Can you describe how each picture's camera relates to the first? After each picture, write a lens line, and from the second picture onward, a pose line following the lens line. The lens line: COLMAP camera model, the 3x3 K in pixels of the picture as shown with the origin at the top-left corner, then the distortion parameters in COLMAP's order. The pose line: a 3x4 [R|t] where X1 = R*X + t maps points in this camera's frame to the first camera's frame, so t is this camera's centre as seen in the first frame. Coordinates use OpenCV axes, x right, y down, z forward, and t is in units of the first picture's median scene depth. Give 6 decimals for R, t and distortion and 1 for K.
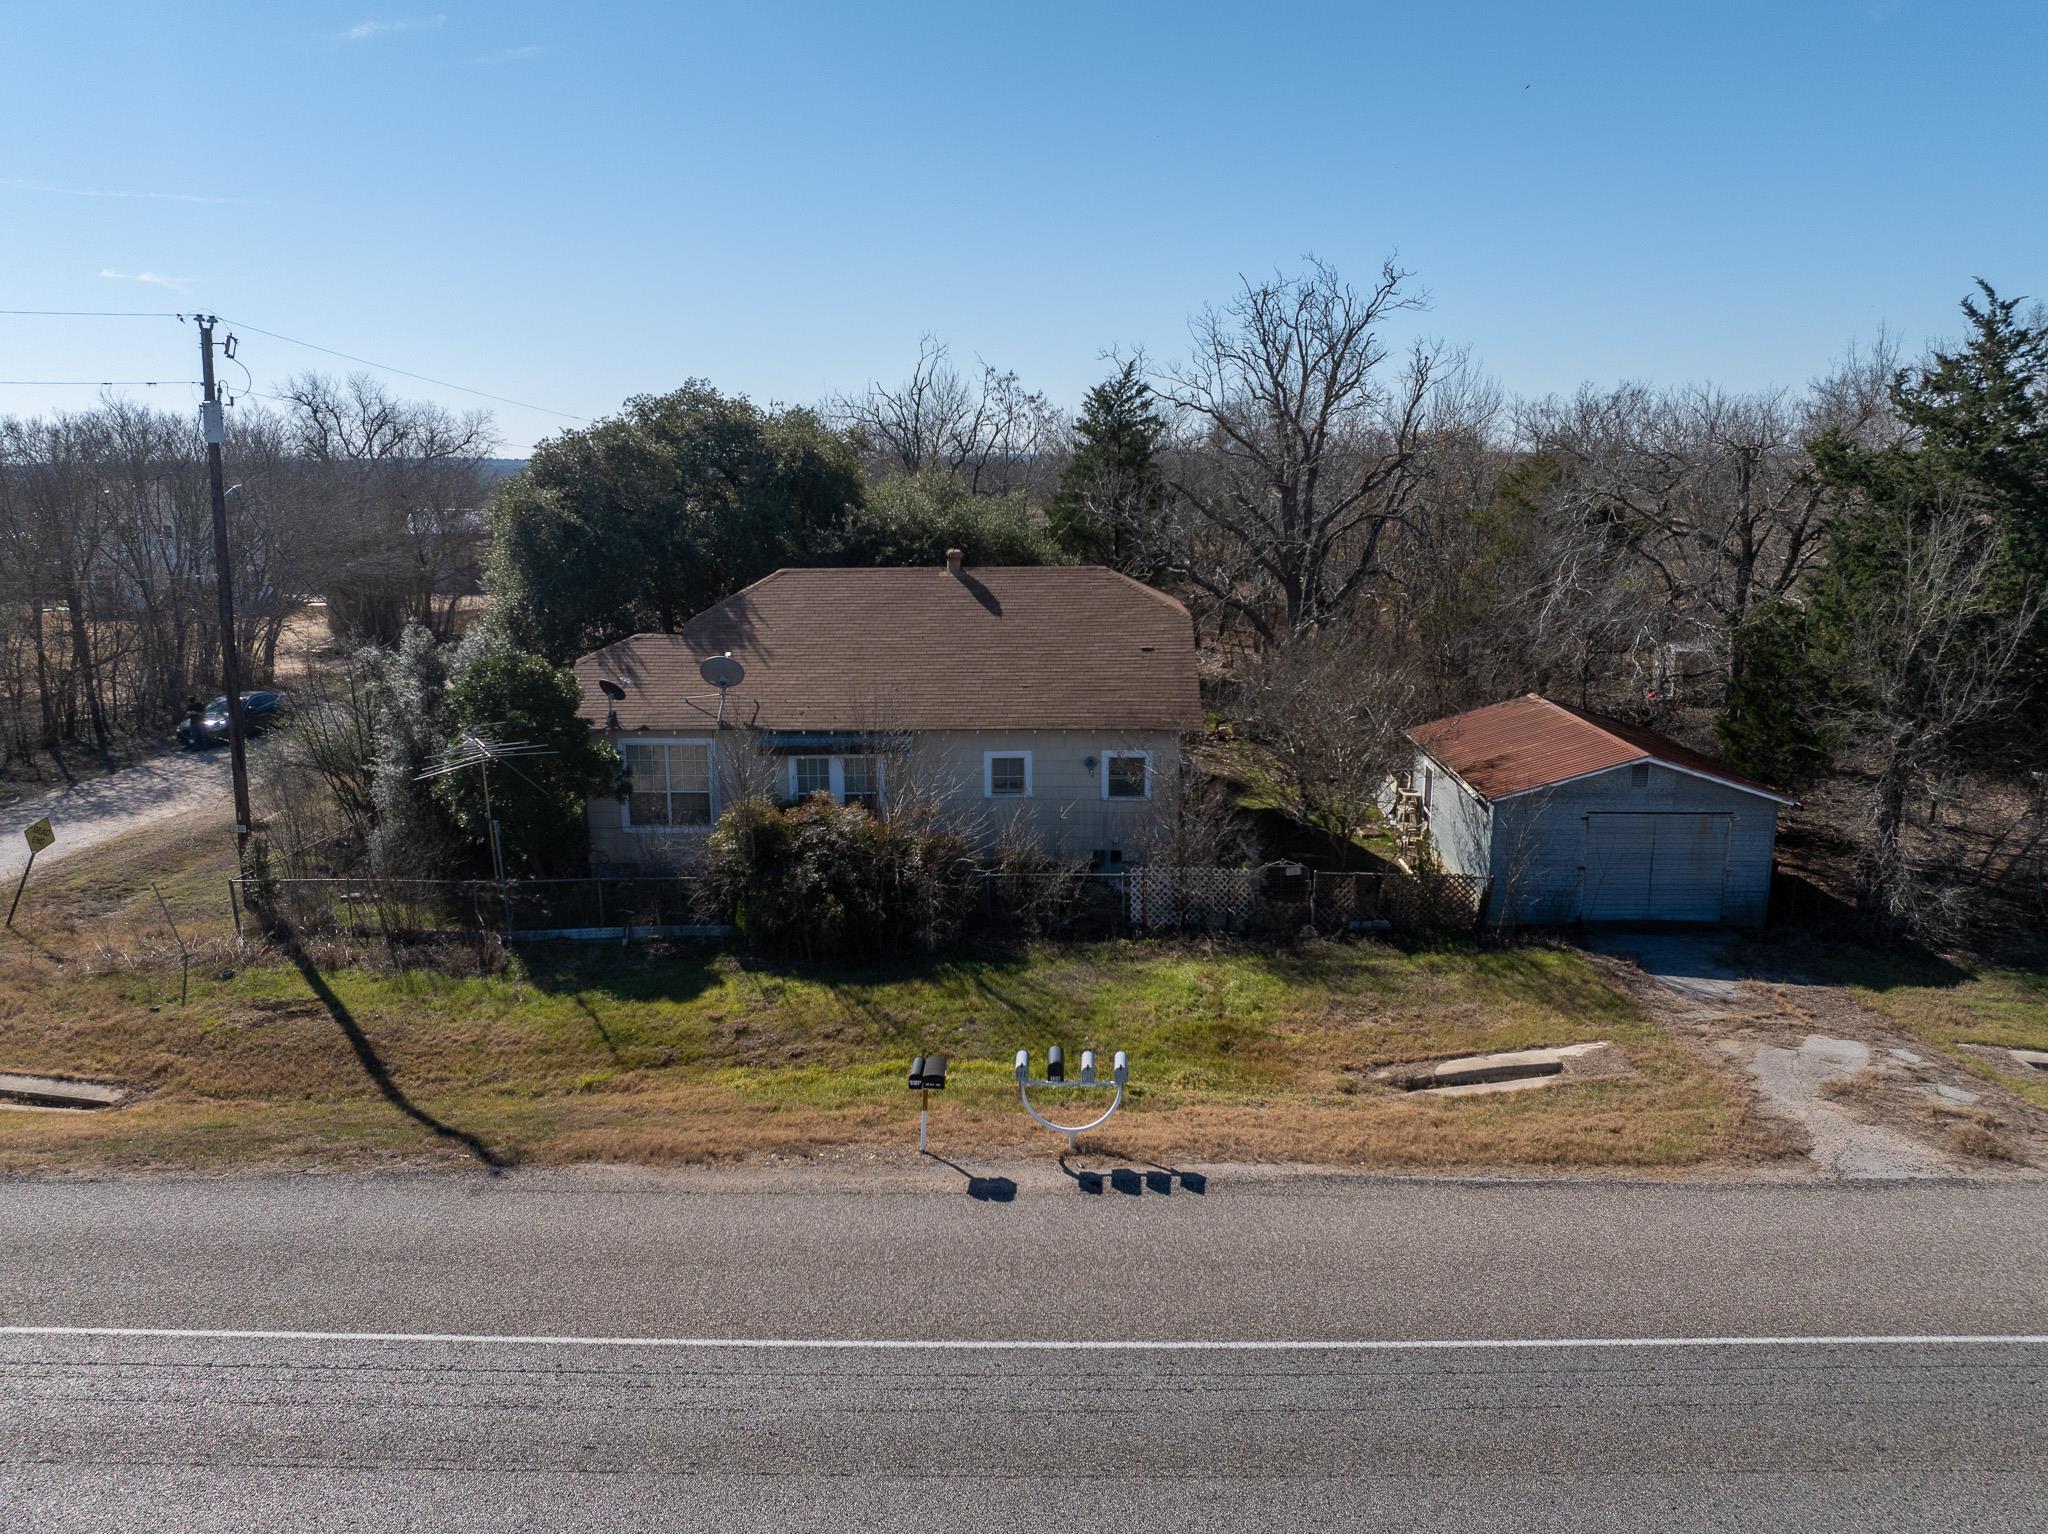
lens RADIAL K [[1445.2, 0, 1034.1], [0, 1445.2, 749.1], [0, 0, 1]] dist [-0.043488, 0.010117]
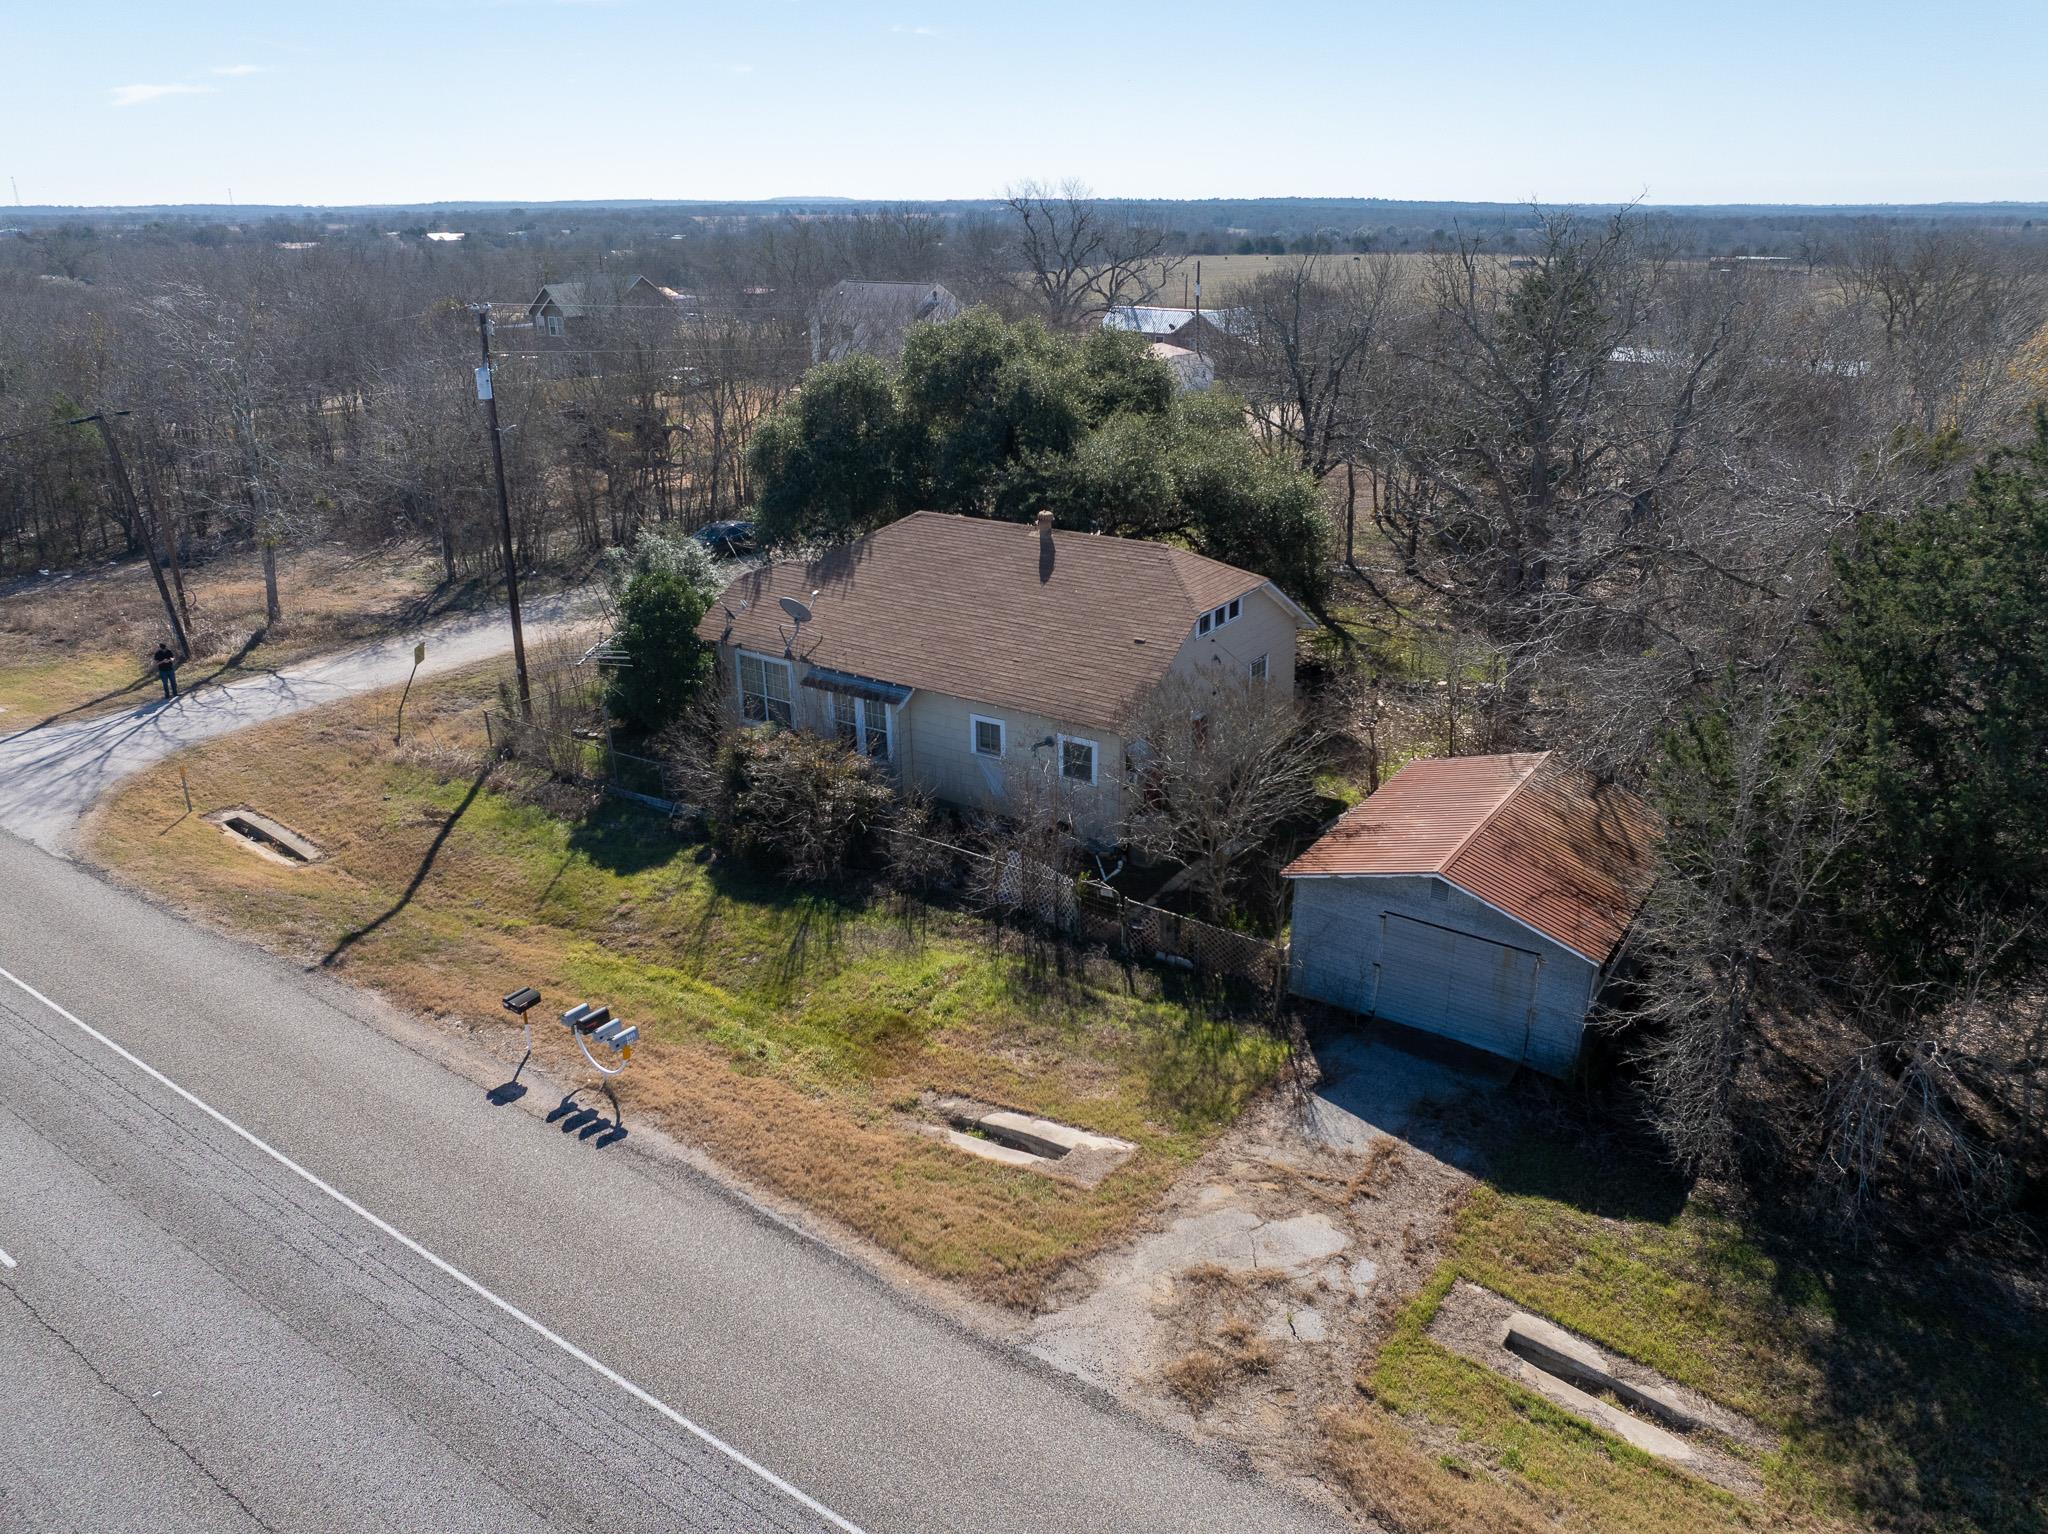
lens RADIAL K [[1445.2, 0, 1034.1], [0, 1445.2, 749.1], [0, 0, 1]] dist [-0.043488, 0.010117]
pose [[0.834552, 0.199435, -0.513565, 0.698200], [-0.111462, 0.974023, 0.197120, -0.235012], [0.539536, -0.107264, 0.835102, 0.099893]]
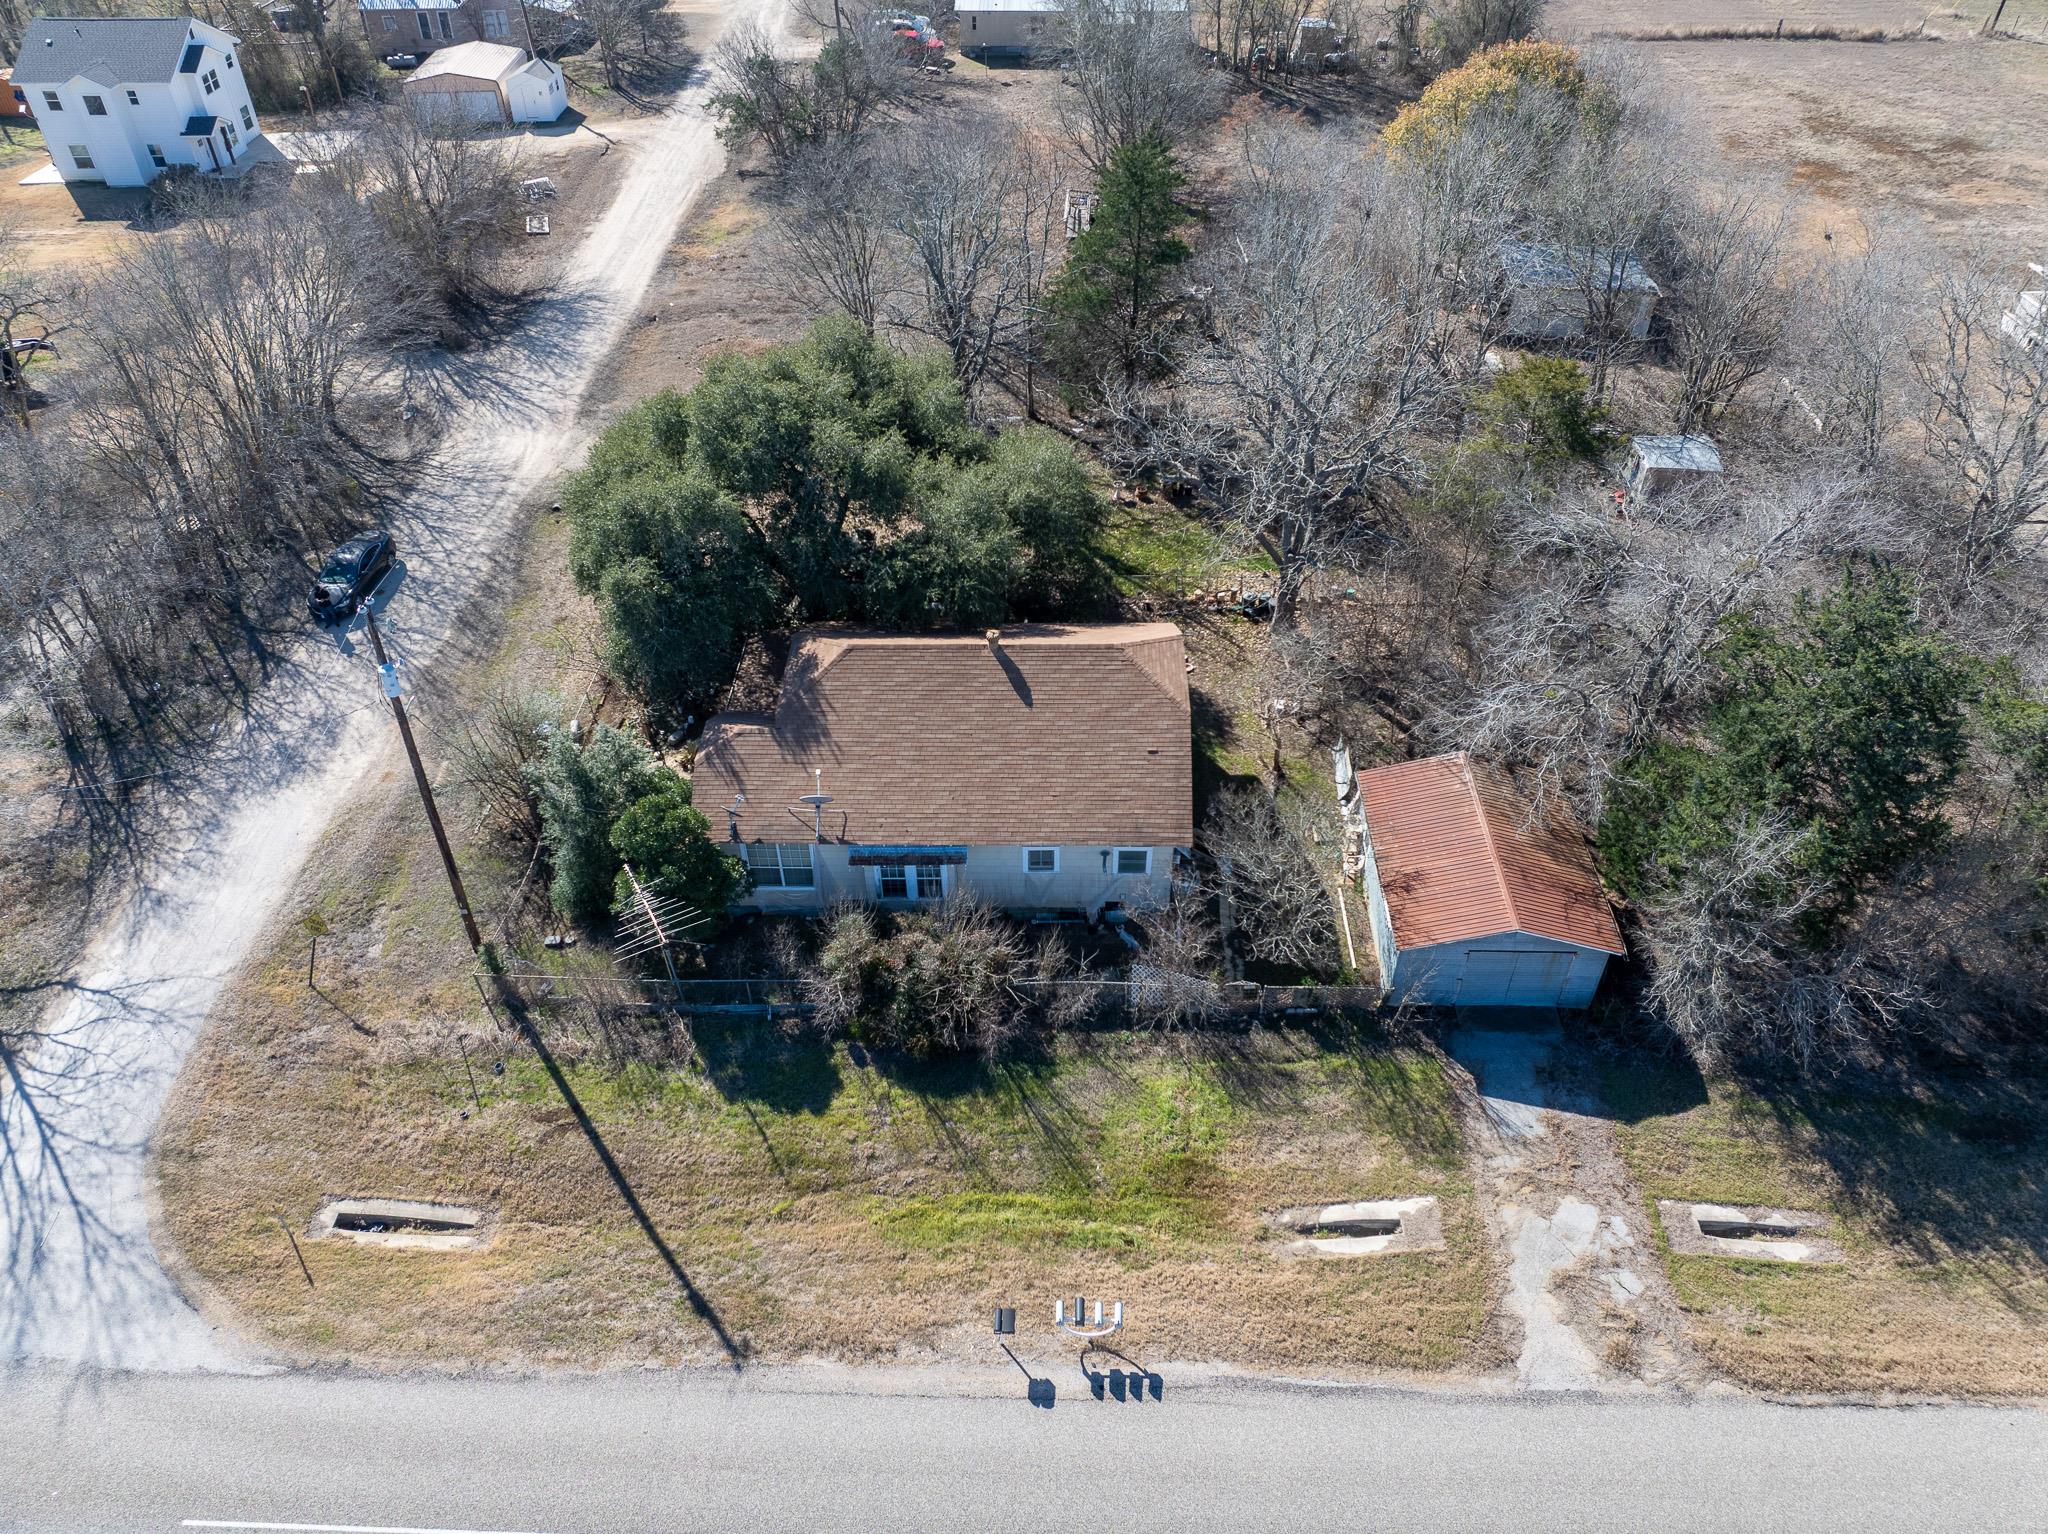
lens RADIAL K [[1445.2, 0, 1034.1], [0, 1445.2, 749.1], [0, 0, 1]] dist [-0.043488, 0.010117]
pose [[0.999995, 0.001113, -0.002927, -0.024352], [0.000439, 0.875519, 0.483184, -0.829116], [0.003101, -0.483183, 0.875514, -0.107676]]
